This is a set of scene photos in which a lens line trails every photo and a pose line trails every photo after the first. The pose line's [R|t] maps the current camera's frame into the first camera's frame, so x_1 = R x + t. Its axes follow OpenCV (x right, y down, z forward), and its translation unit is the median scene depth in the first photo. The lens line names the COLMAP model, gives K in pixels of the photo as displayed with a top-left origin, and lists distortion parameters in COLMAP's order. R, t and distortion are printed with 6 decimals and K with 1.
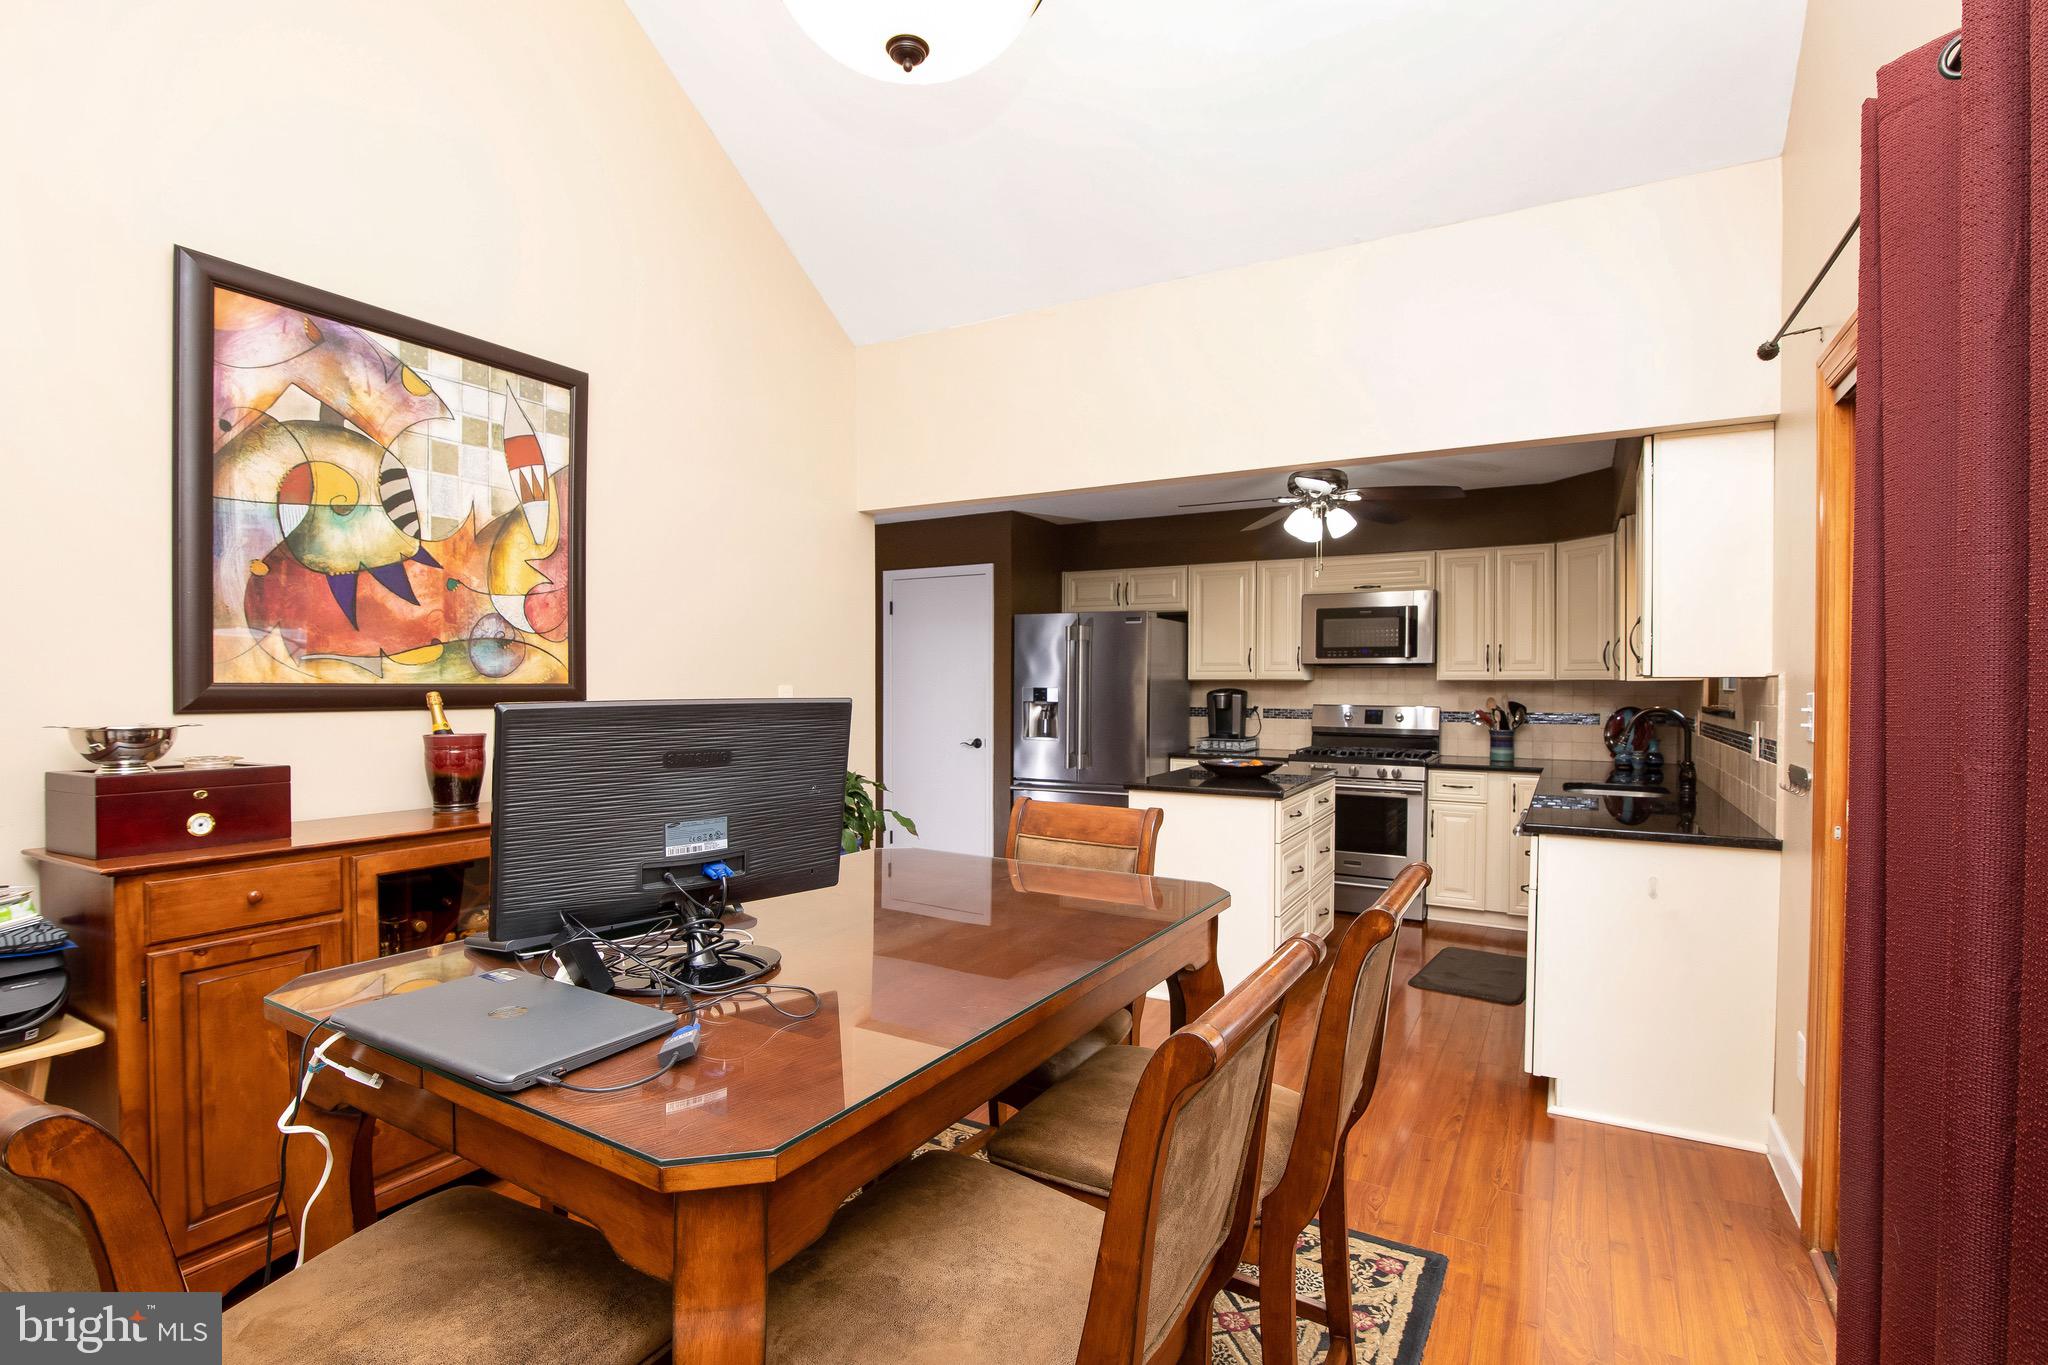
lens RADIAL K [[931.3, 0, 1016.3], [0, 931.3, 689.5], [0, 0, 1]] dist [-0.032683, 0.006977]
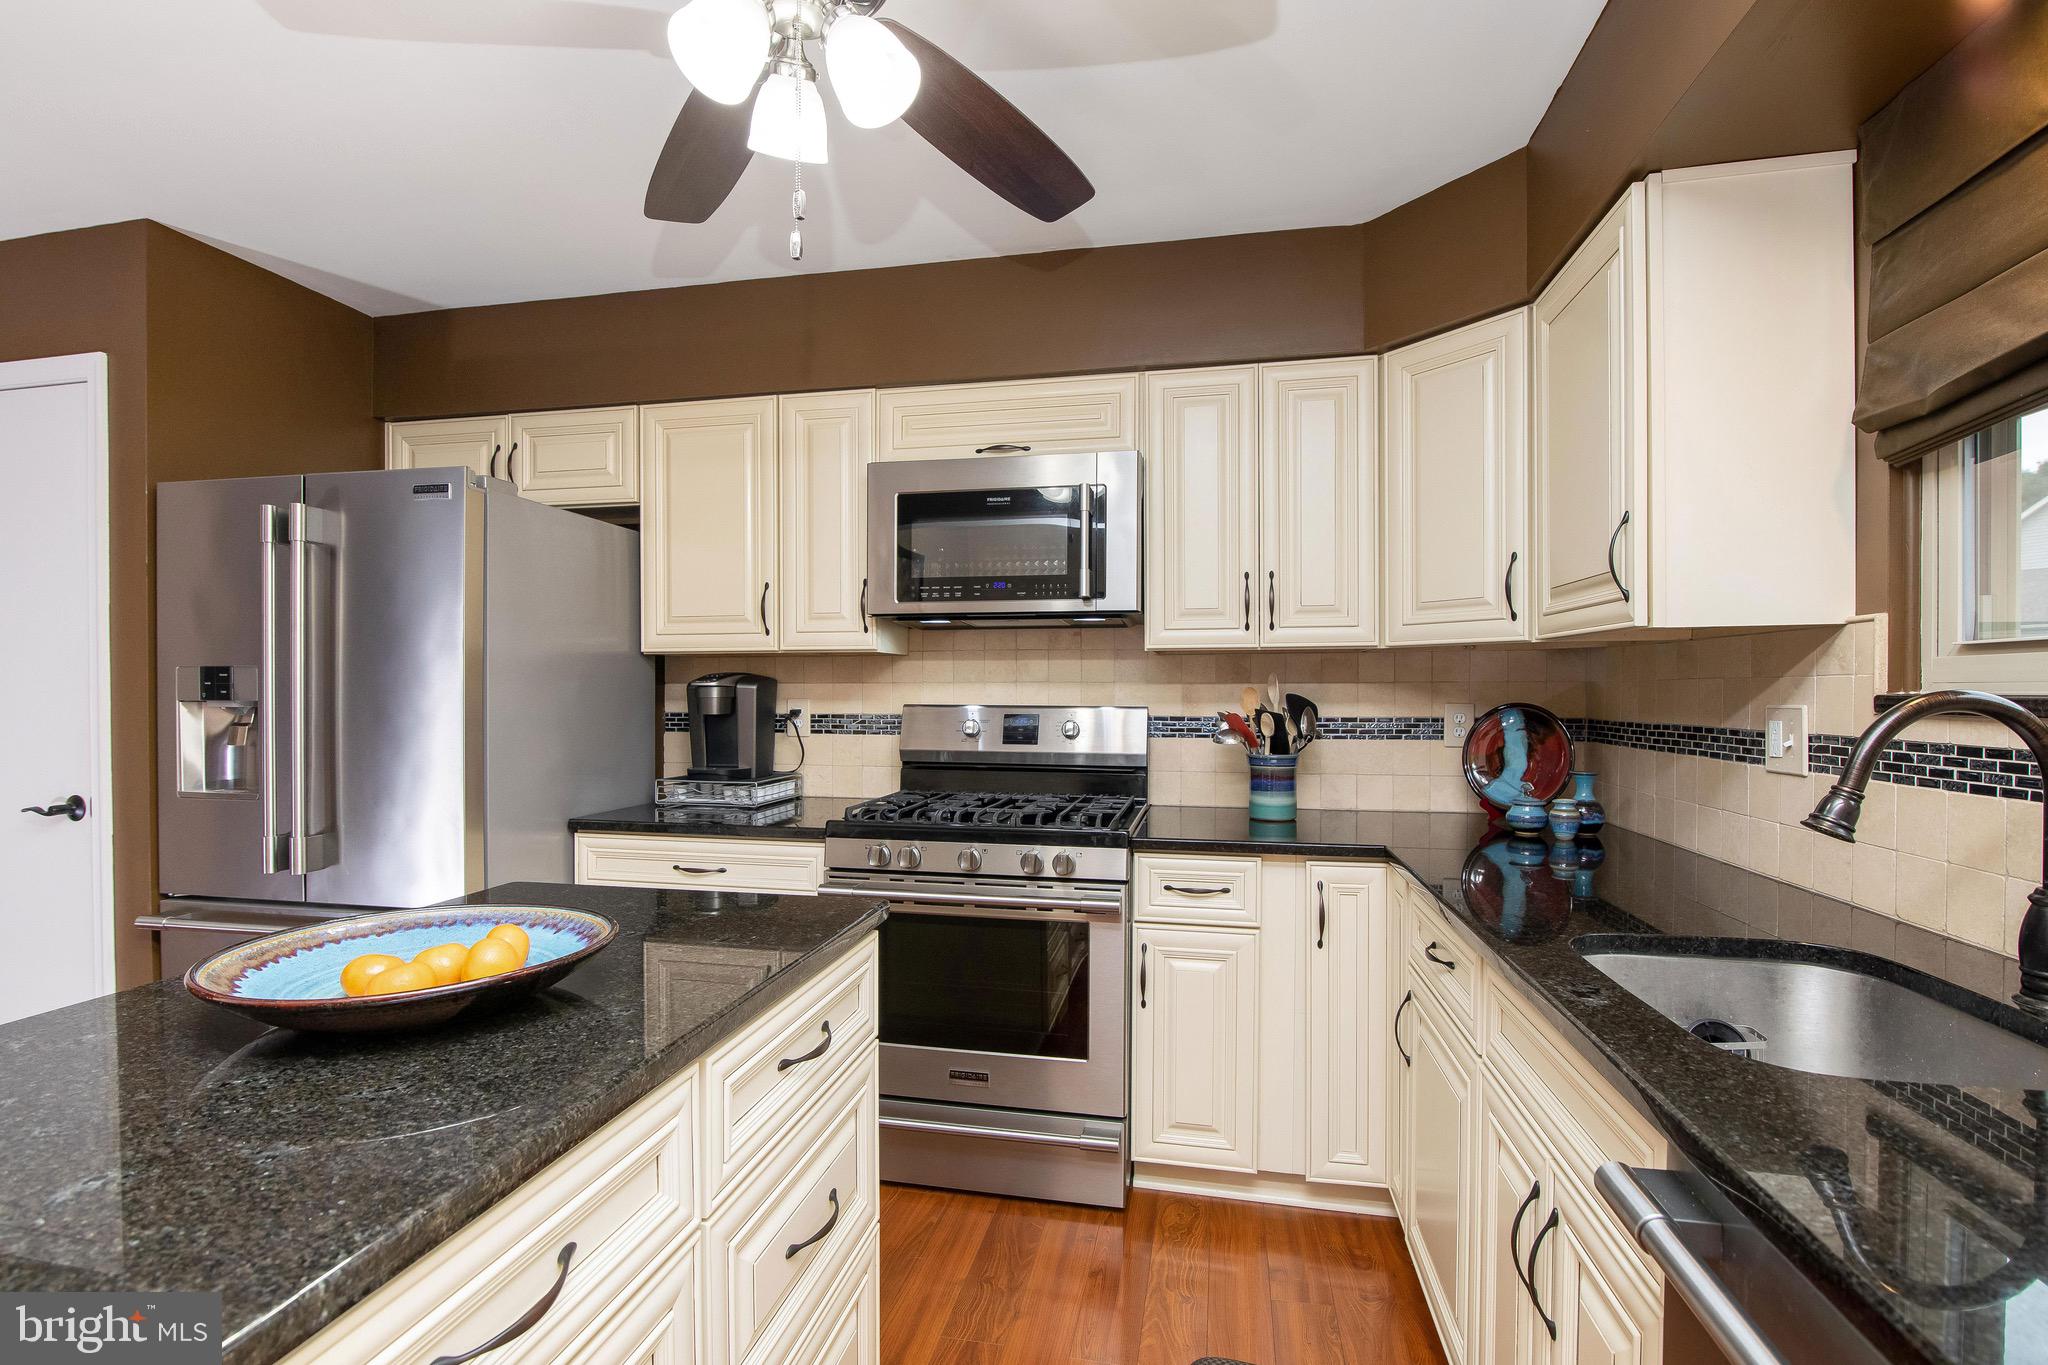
lens RADIAL K [[931.3, 0, 1016.3], [0, 931.3, 689.5], [0, 0, 1]] dist [-0.032683, 0.006977]
pose [[0.942834, -0.001725, 0.333259, 0.229964], [0.004372, 0.999965, -0.007190, 0.012771], [-0.333235, 0.008236, 0.942808, 0.561449]]
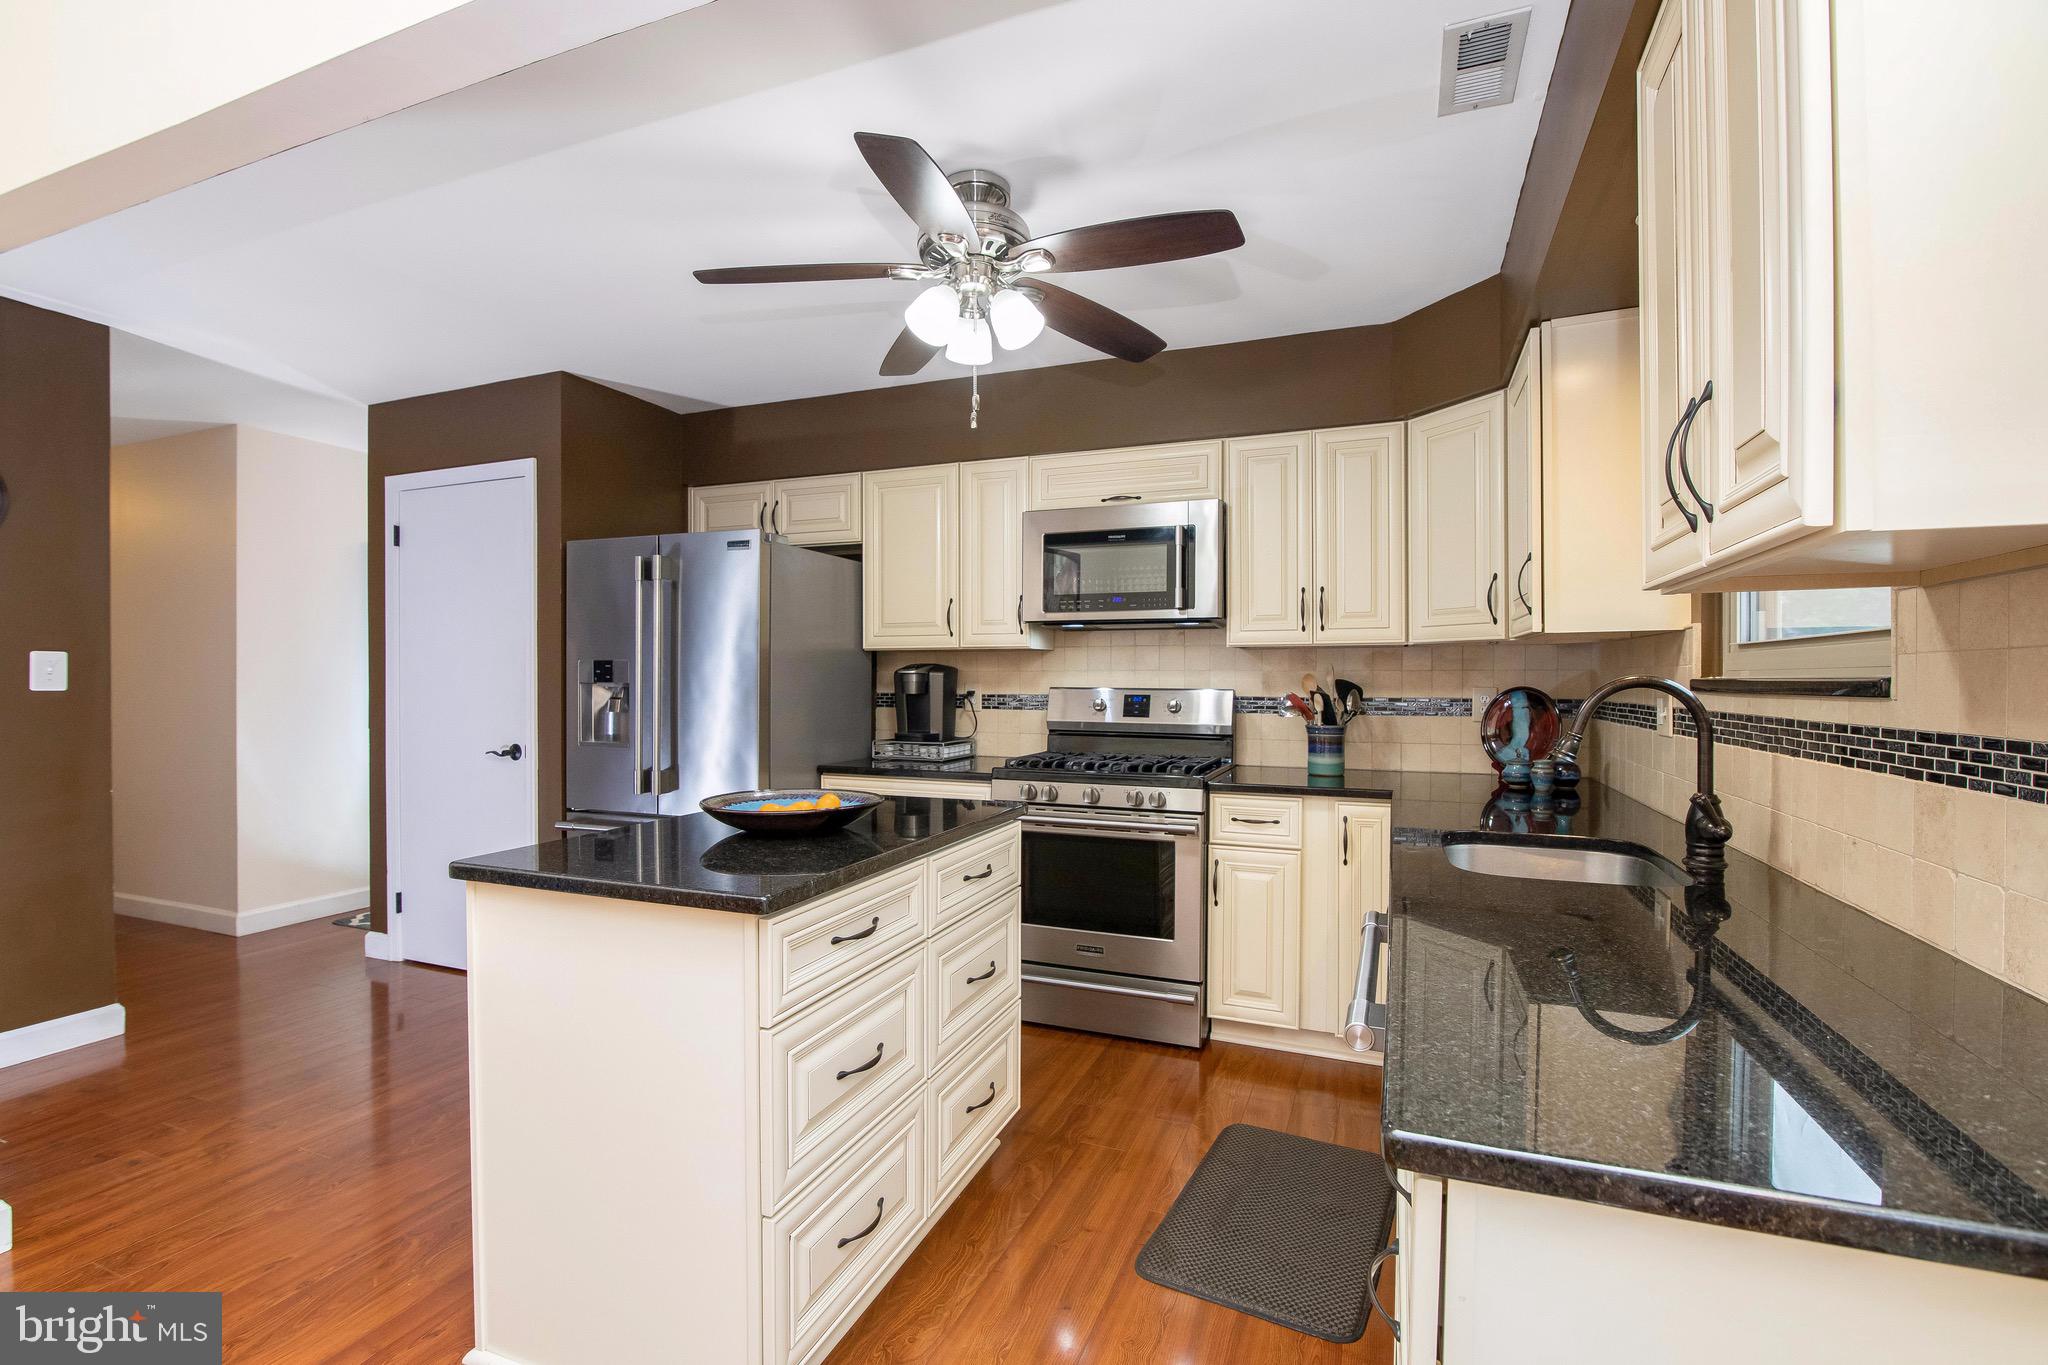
lens RADIAL K [[927.2, 0, 996.5], [0, 927.2, 677.1], [0, 0, 1]] dist [-0.056802, -0.000259]
pose [[0.990641, -0.000141, 0.136496, 0.209961], [0.001277, 0.999965, -0.008234, 0.015254], [-0.136491, 0.008331, 0.990606, 0.394216]]
